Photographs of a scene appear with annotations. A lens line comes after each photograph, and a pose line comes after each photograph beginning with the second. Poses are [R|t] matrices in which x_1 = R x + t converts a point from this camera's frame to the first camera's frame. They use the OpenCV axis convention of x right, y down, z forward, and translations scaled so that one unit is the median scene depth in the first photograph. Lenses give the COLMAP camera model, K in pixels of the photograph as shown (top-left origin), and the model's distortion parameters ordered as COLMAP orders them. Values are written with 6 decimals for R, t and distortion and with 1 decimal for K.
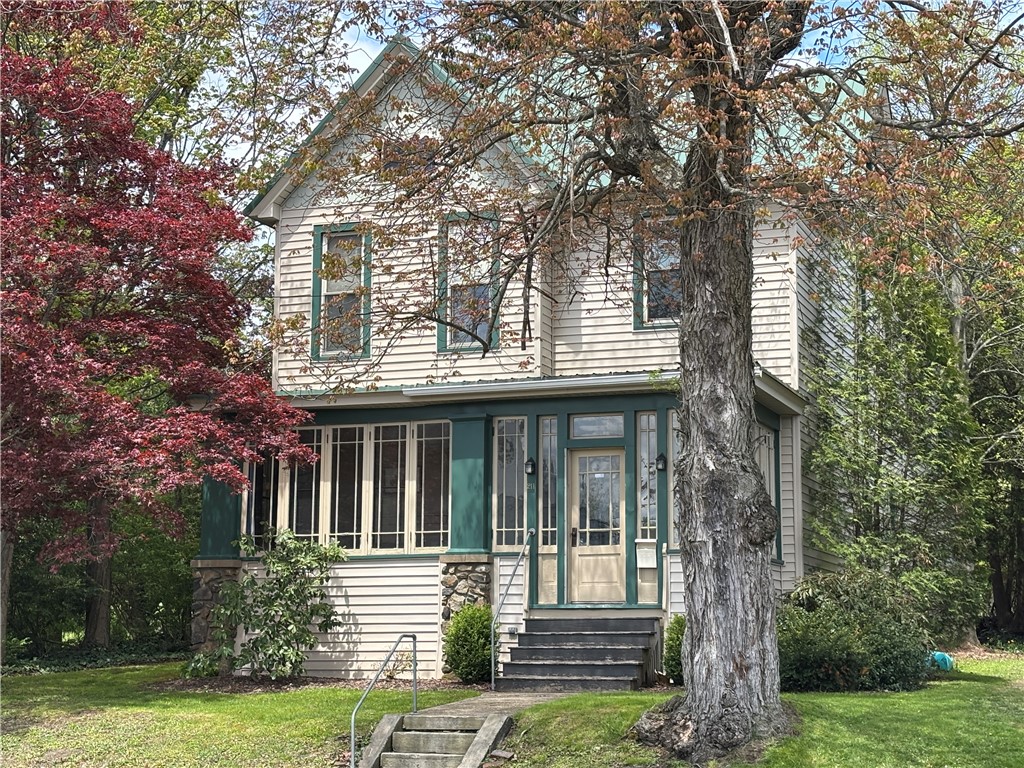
lens RADIAL K [[1822.5, 0, 511.8], [0, 1822.5, 384.3], [0, 0, 1]] dist [0.064911, 0.000000]
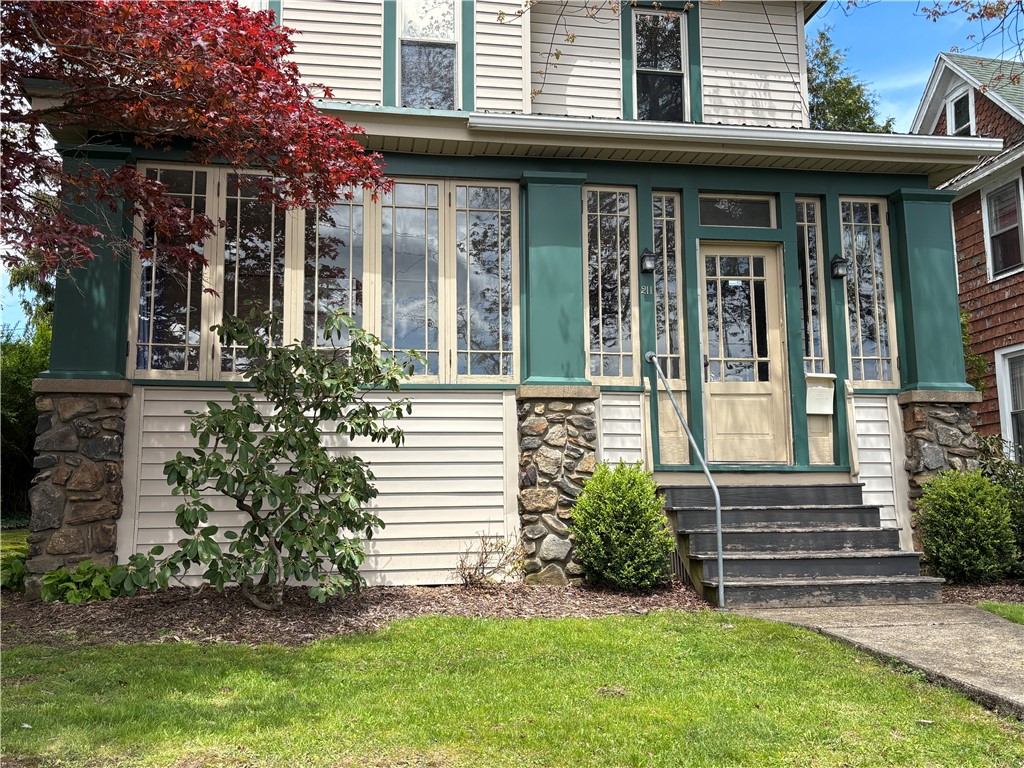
lens RADIAL K [[973.5, 0, 512.8], [0, 973.5, 379.5], [0, 0, 1]] dist [0.004818, 0.000000]
pose [[0.859545, 0.054658, 0.508128, -0.216284], [-0.068496, 0.997615, 0.008557, 0.089693], [-0.506448, -0.042160, 0.861239, 0.714268]]
